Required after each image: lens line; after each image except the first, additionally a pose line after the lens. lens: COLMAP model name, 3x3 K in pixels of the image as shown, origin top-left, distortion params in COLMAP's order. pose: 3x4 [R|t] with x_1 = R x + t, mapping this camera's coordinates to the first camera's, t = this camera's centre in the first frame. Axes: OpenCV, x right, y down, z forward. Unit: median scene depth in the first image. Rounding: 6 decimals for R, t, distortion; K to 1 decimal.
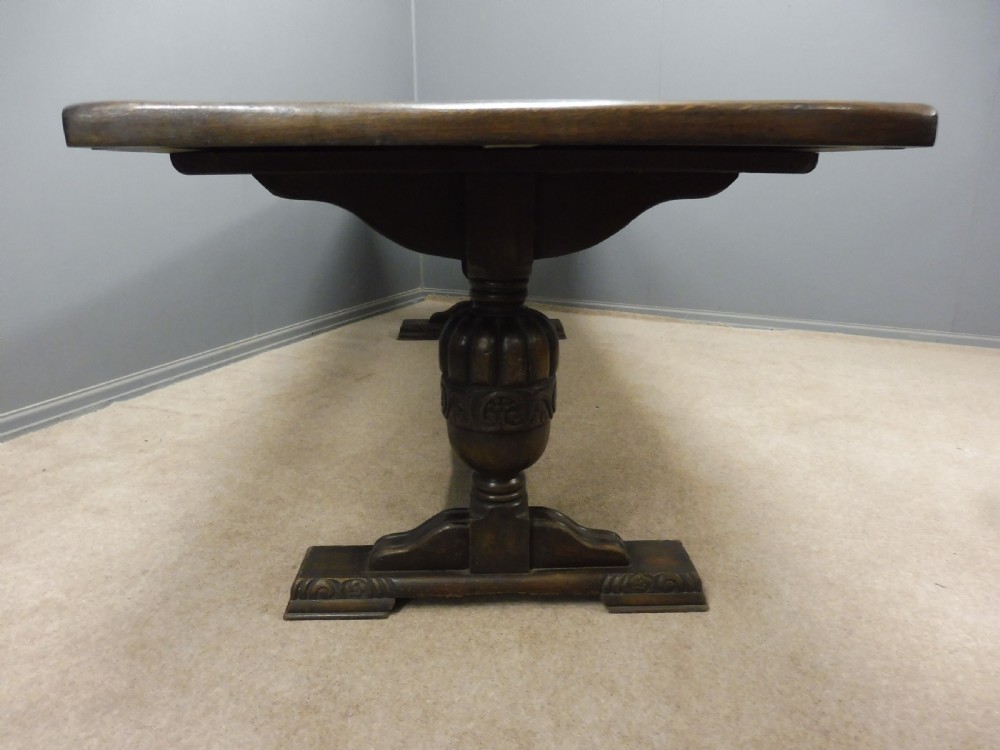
lens RADIAL K [[727.2, 0, 506.4], [0, 727.2, 376.5], [0, 0, 1]] dist [-0.058840, 0.023576]
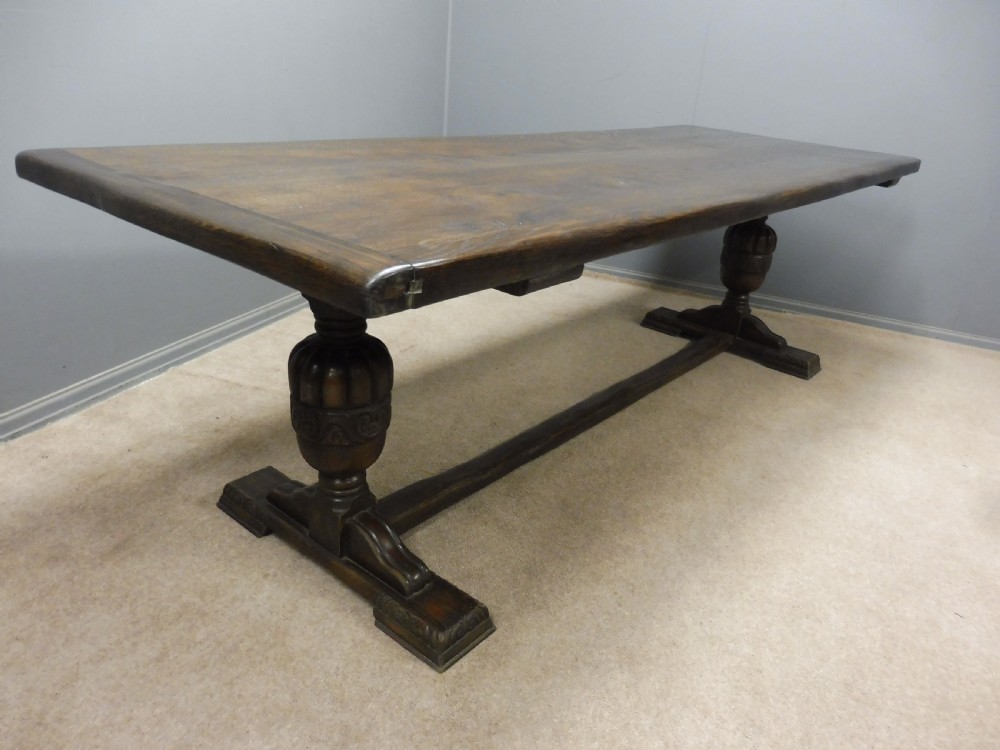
lens RADIAL K [[727.2, 0, 504.5], [0, 727.2, 376.0], [0, 0, 1]] dist [-0.058840, 0.023576]
pose [[0.996527, 0.059007, 0.058749, -0.239518], [-0.066108, 0.989651, 0.127360, -0.204987], [-0.050625, -0.130801, 0.990115, -0.072340]]
